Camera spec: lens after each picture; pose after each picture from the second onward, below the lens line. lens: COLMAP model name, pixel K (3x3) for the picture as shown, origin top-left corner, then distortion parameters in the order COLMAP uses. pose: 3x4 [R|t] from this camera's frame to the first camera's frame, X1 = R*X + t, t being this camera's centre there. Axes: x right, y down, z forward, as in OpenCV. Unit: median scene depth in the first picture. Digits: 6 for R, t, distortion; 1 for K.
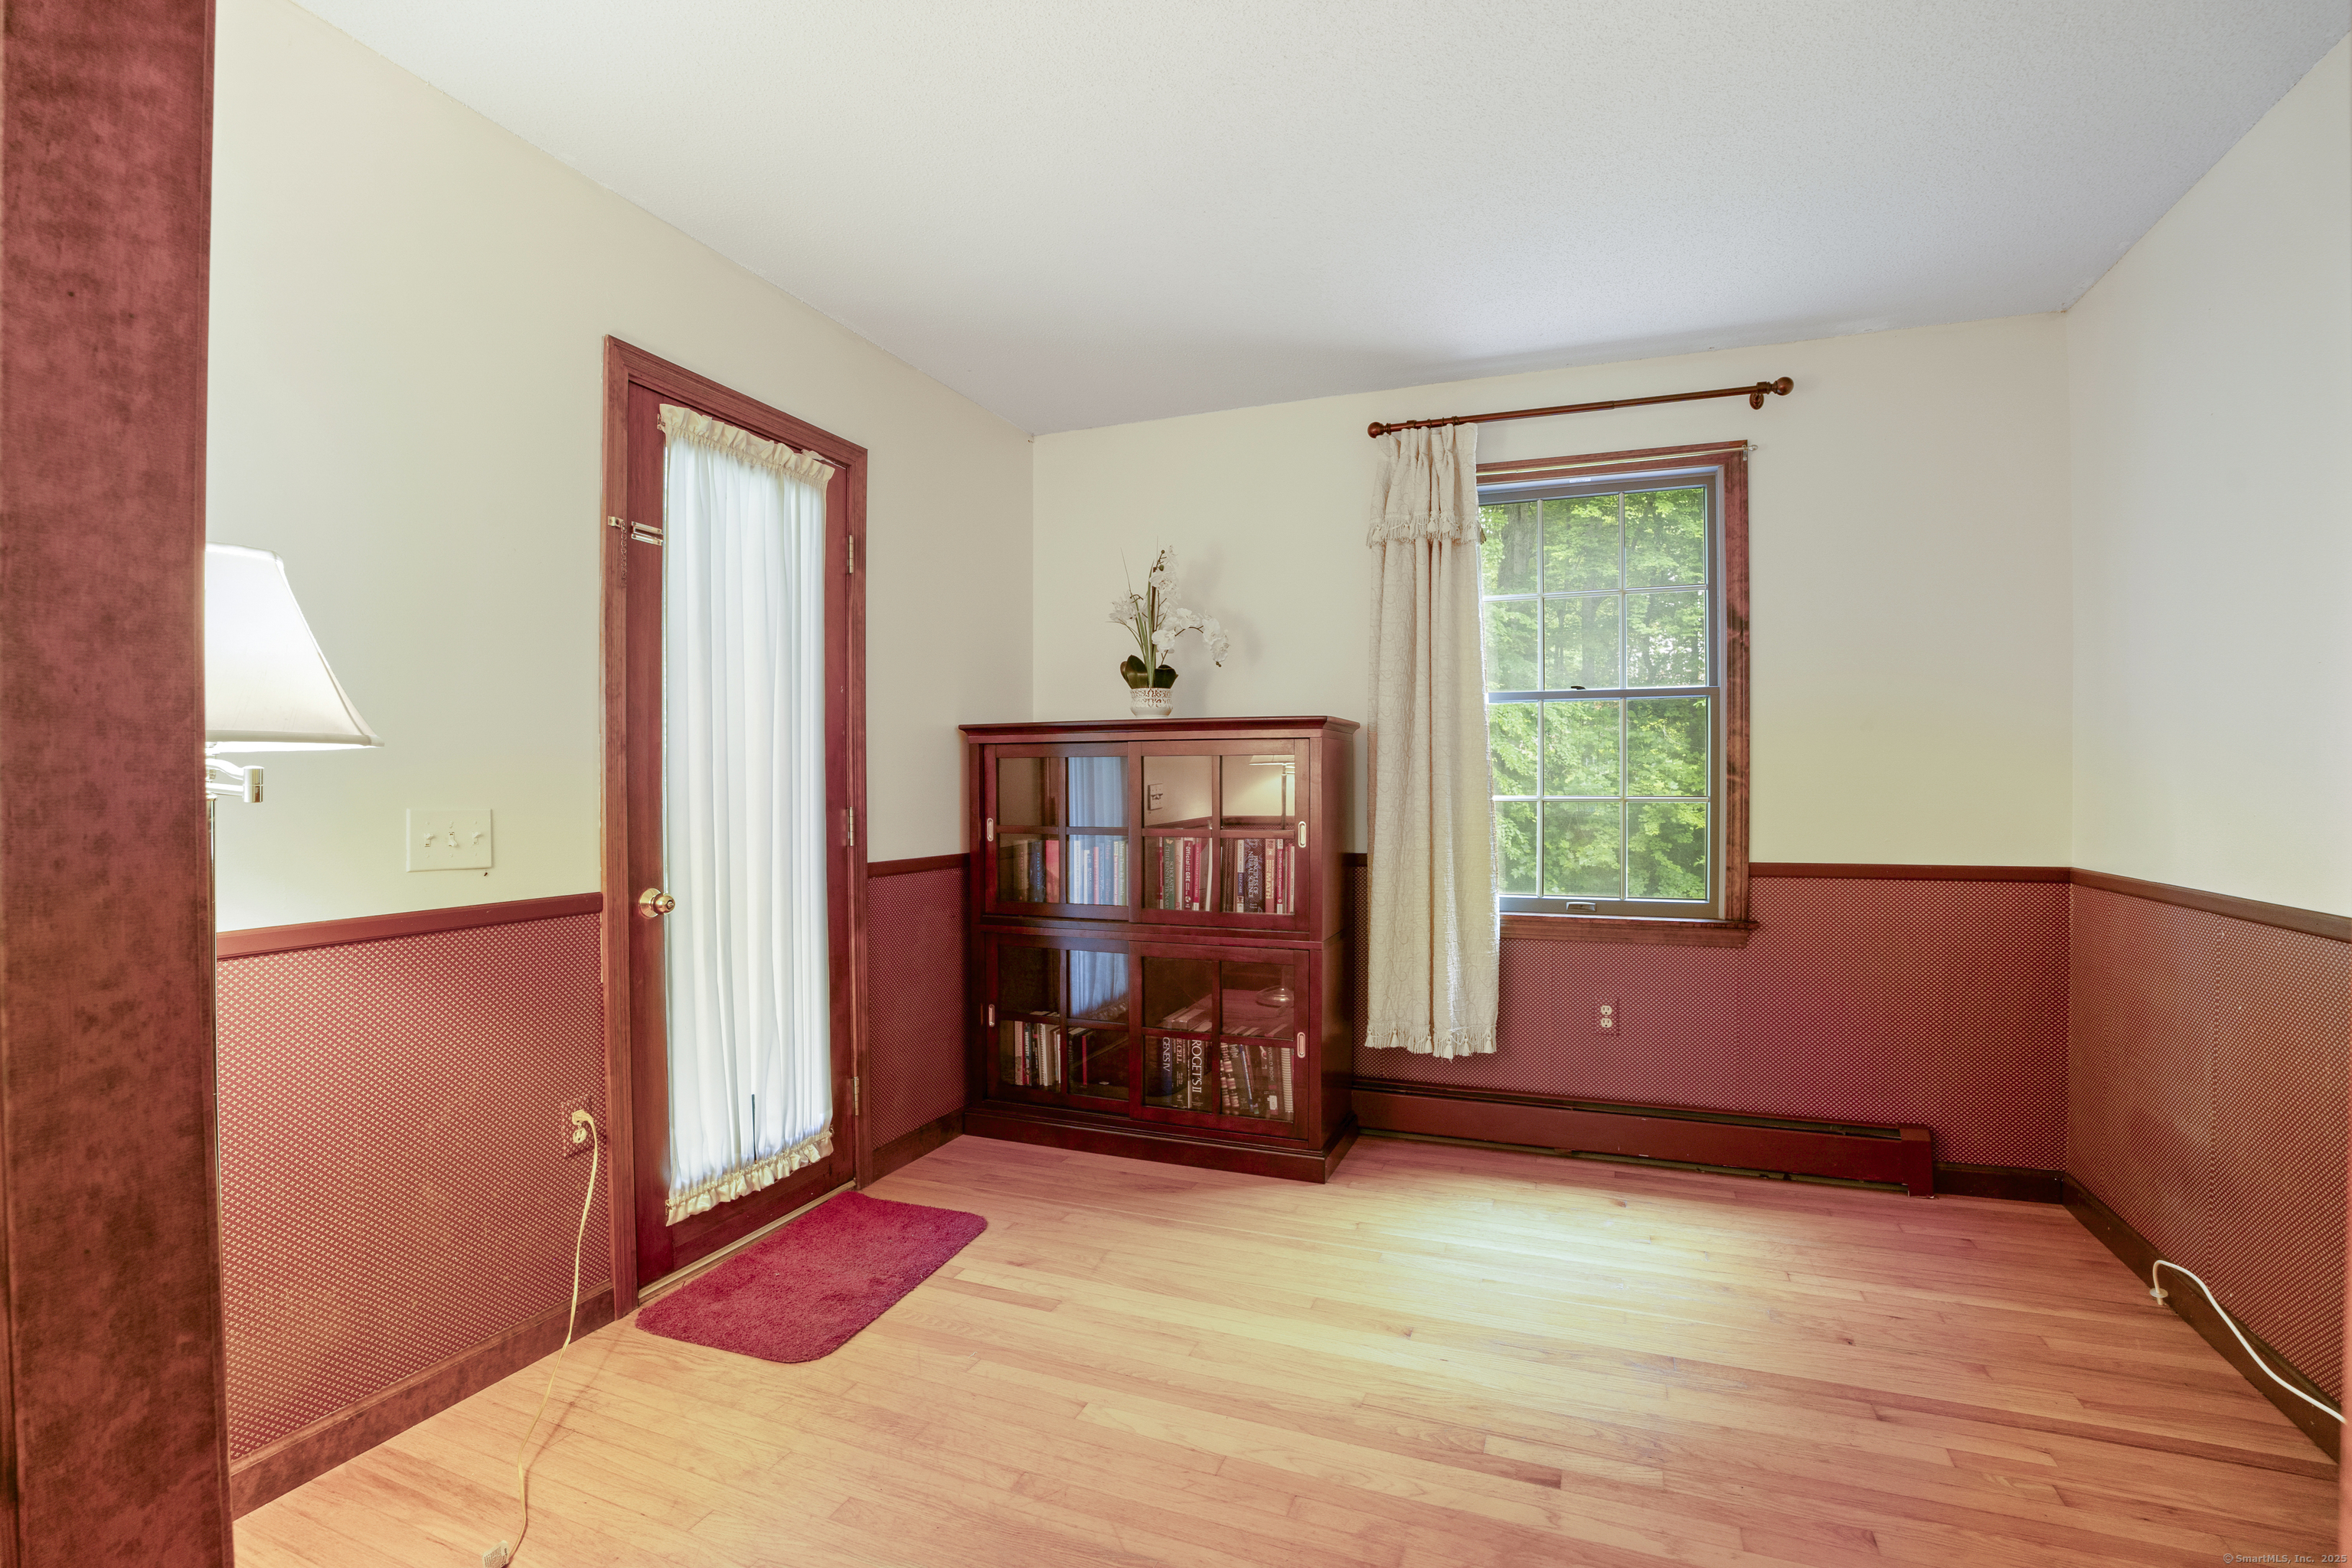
lens RADIAL K [[1094.3, 0, 1174.6], [0, 1094.3, 790.6], [0, 0, 1]] dist [-0.062205, 0.007486]
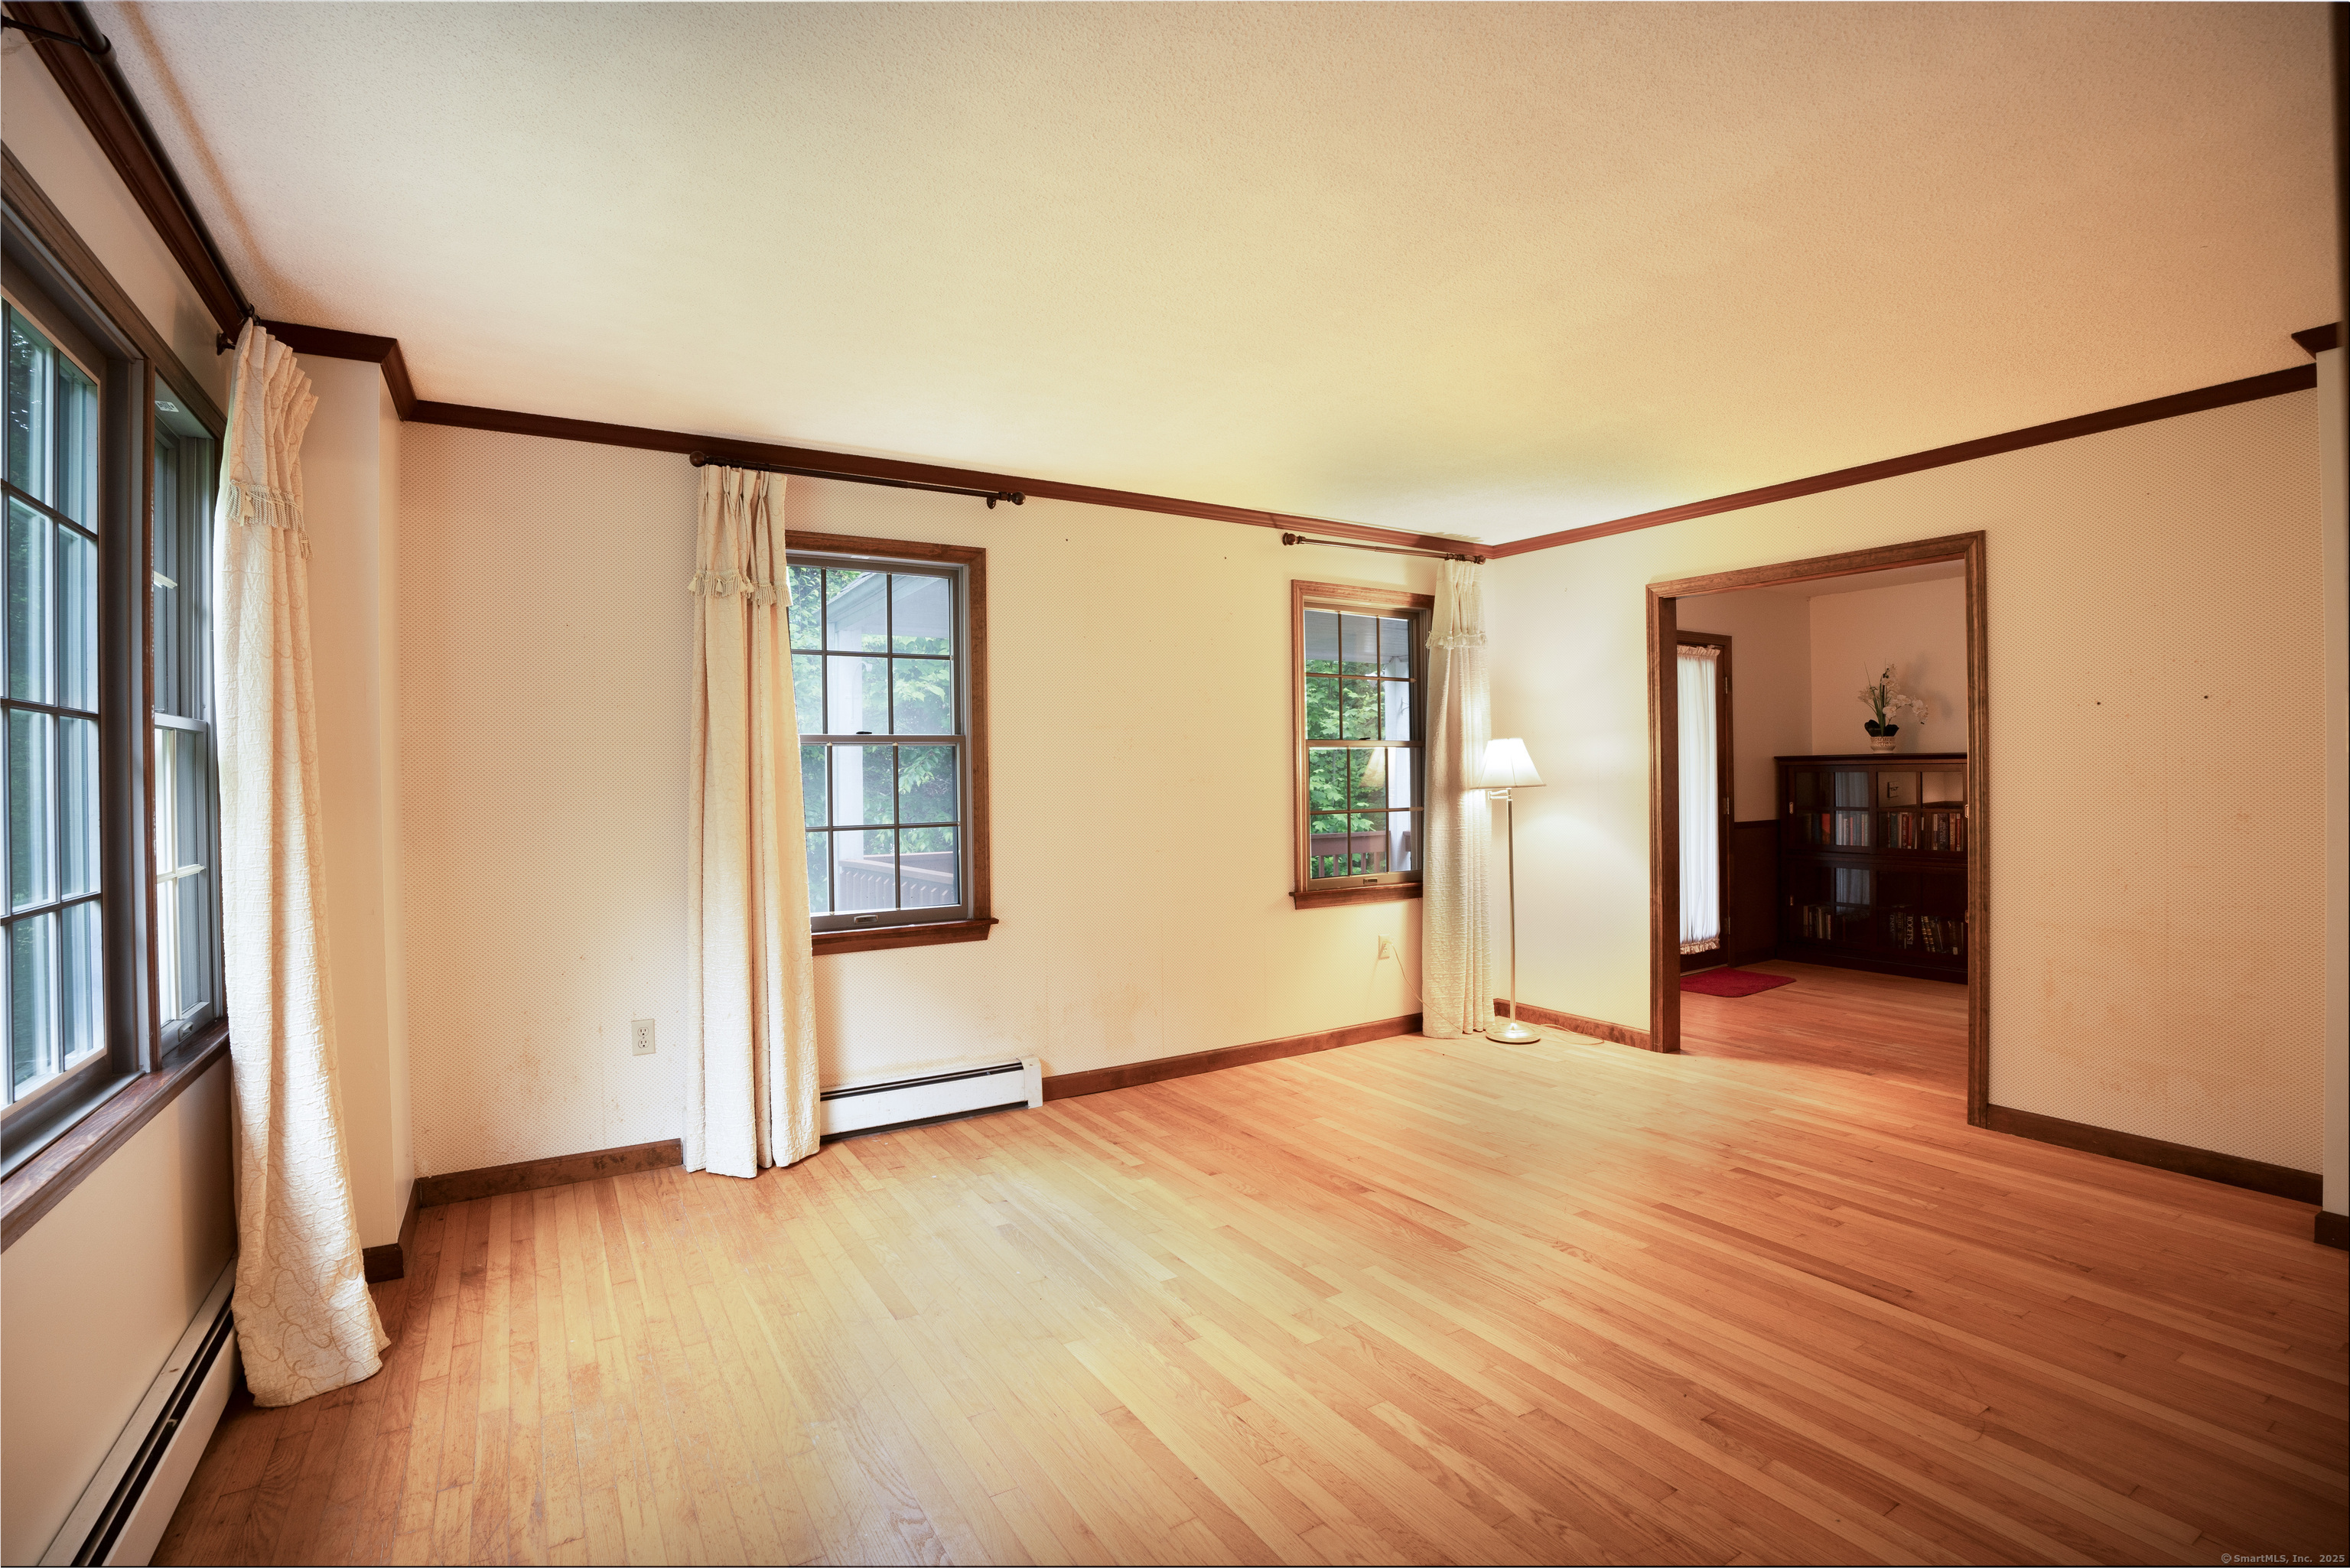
lens RADIAL K [[1093.3, 0, 1150.3], [0, 1093.3, 781.3], [0, 0, 1]] dist [-0.062205, 0.007486]
pose [[0.797413, -0.005073, -0.603413, 0.081264], [0.009026, 0.999953, 0.003521, -0.031957], [0.603367, -0.008254, 0.797421, -1.316116]]
